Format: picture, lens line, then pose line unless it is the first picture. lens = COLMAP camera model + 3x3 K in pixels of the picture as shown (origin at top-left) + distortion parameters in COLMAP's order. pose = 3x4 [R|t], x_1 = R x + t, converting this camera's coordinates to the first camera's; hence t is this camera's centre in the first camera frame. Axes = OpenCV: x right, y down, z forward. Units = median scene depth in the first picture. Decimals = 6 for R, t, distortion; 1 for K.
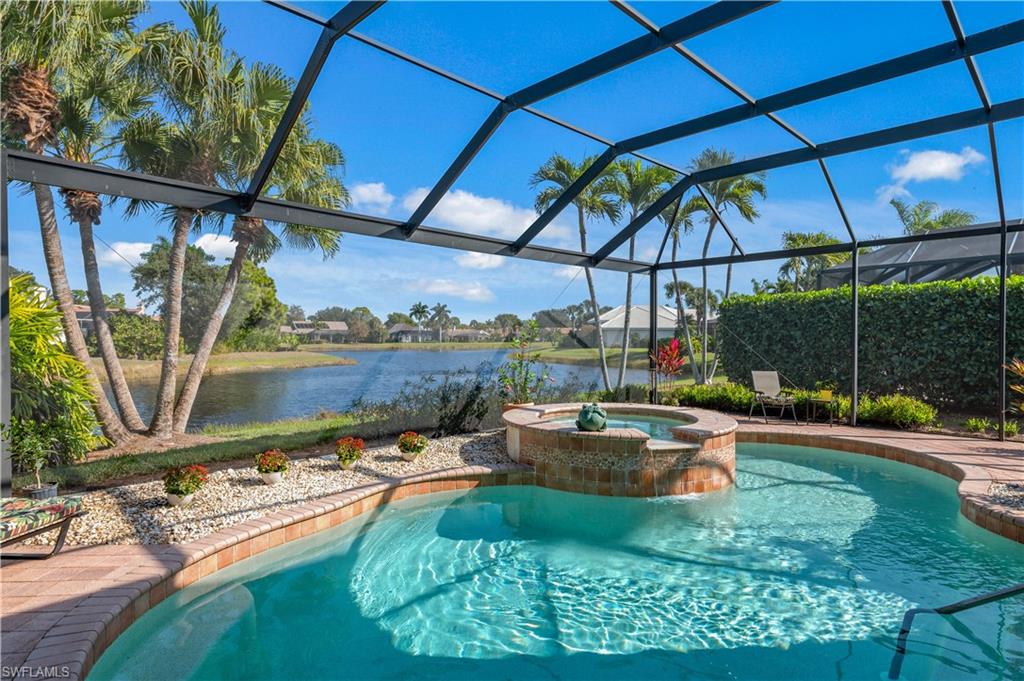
lens RADIAL K [[569.2, 0, 513.9], [0, 569.2, 341.8], [0, 0, 1]] dist [0.022689, -0.007380]
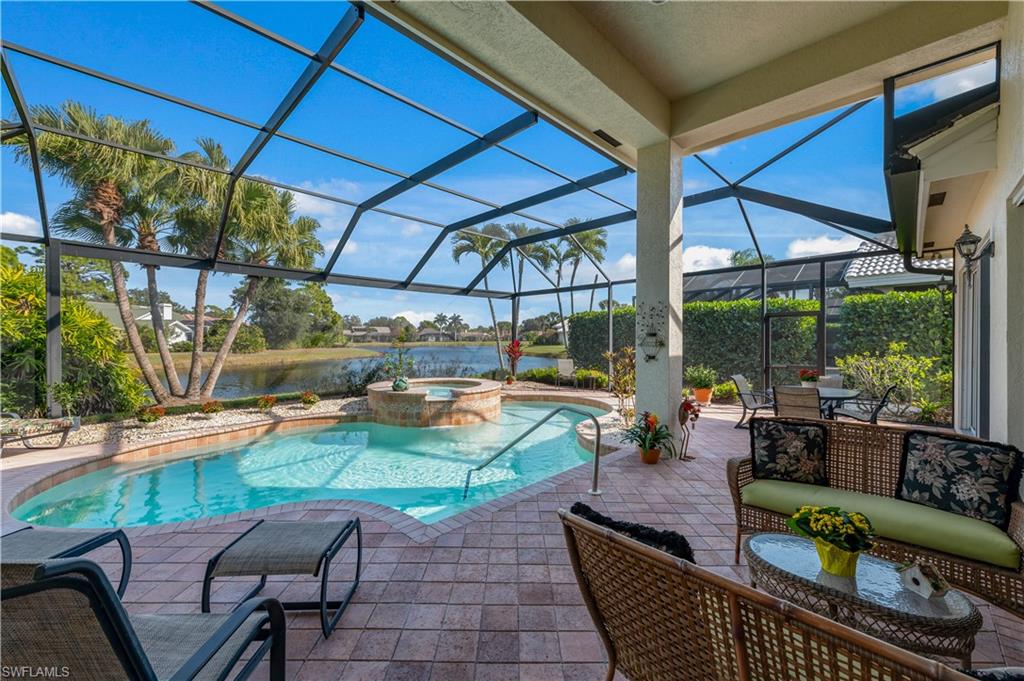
lens RADIAL K [[403.4, 0, 515.2], [0, 403.4, 340.6], [0, 0, 1]] dist [0.012481, -0.002673]
pose [[0.999999, -0.000531, 0.001374, 0.359514], [0.000532, 1.000000, -0.000824, -0.001894], [-0.001373, 0.000825, 0.999999, -0.198855]]
